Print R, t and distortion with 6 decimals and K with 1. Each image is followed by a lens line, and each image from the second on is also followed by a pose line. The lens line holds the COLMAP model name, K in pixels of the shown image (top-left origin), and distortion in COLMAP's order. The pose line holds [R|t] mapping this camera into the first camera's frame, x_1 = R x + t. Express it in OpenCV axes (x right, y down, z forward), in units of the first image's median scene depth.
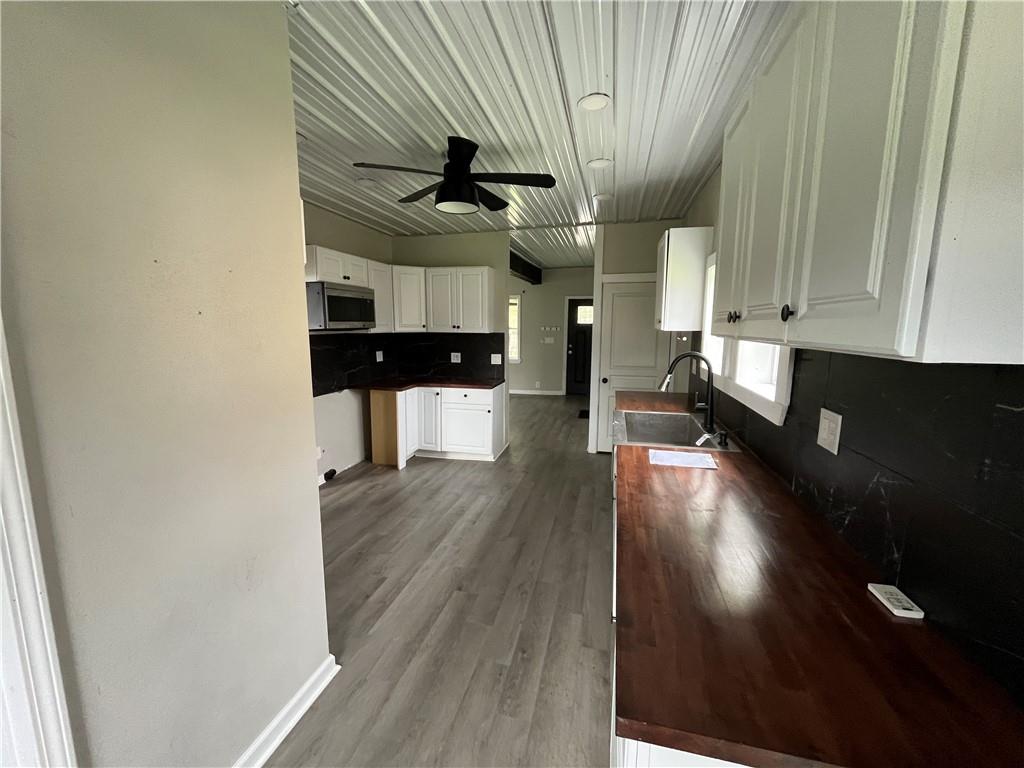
lens RADIAL K [[416.2, 0, 510.0], [0, 416.2, 388.3], [0, 0, 1]] dist [0.001813, -0.001234]
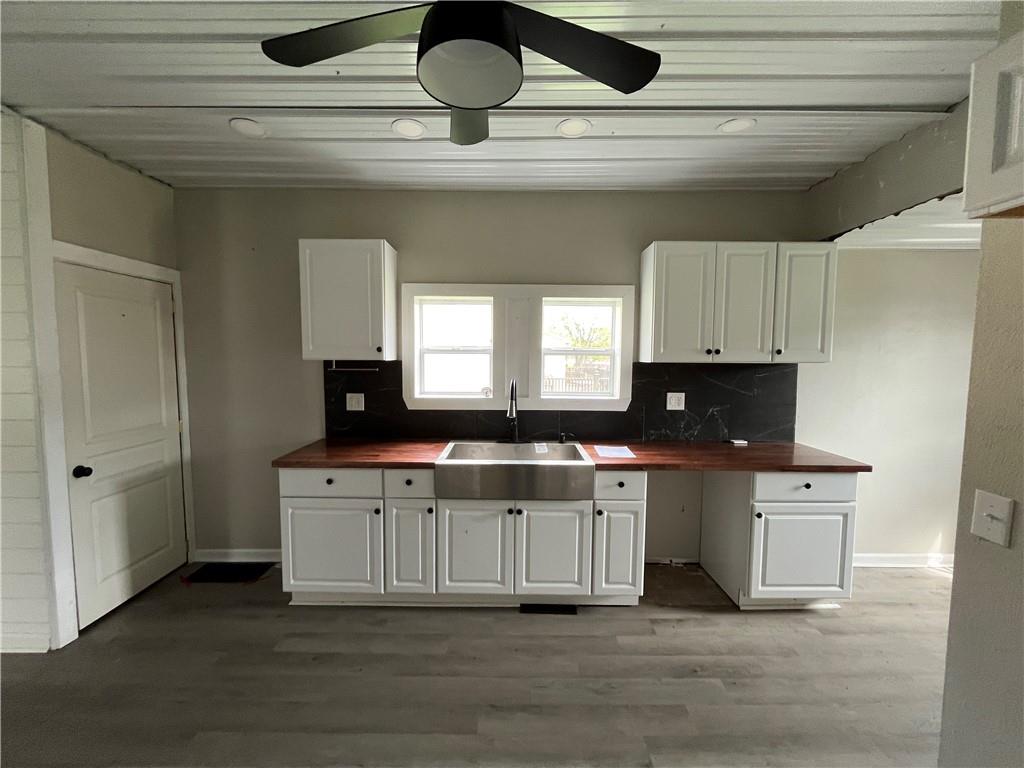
lens RADIAL K [[416.2, 0, 512.0], [0, 416.2, 383.7], [0, 0, 1]] dist [0.001813, -0.001234]
pose [[-0.238049, -0.070425, 0.968696, -0.348525], [0.142512, 0.984040, 0.106562, -0.102064], [-0.960741, 0.163418, -0.224214, 0.673667]]
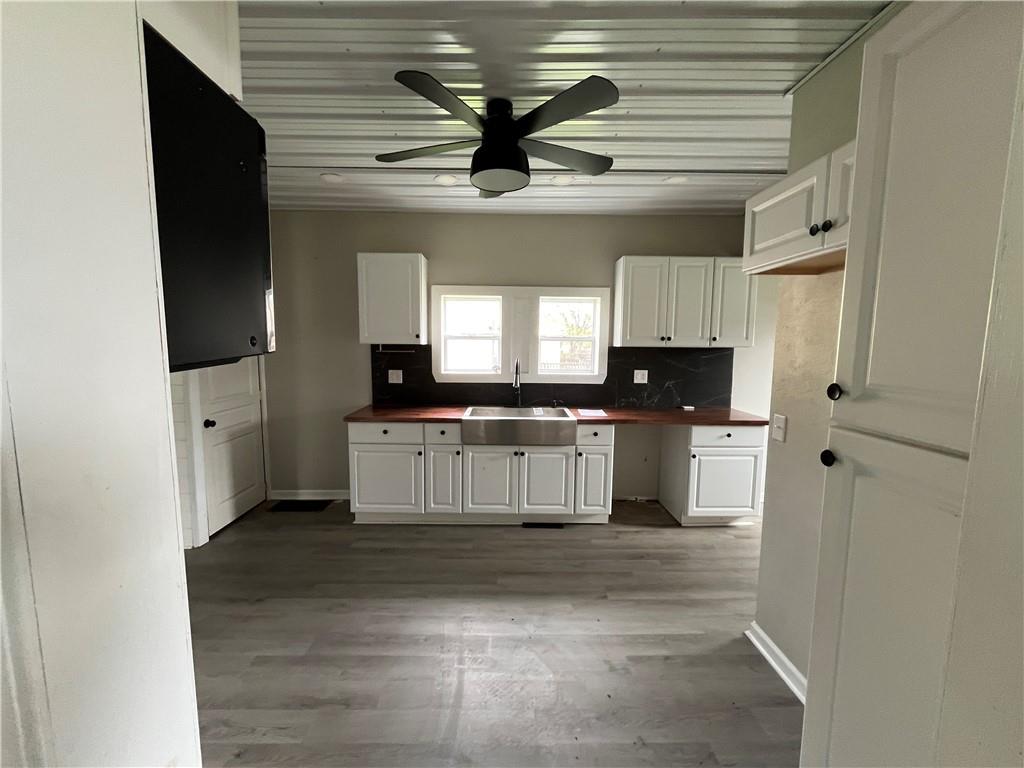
lens RADIAL K [[416.2, 0, 512.5], [0, 416.2, 382.7], [0, 0, 1]] dist [0.001813, -0.001234]
pose [[-0.248415, -0.100793, 0.963395, -0.537864], [0.138648, 0.980631, 0.138347, -0.111279], [-0.958680, 0.167941, -0.229629, 0.736213]]
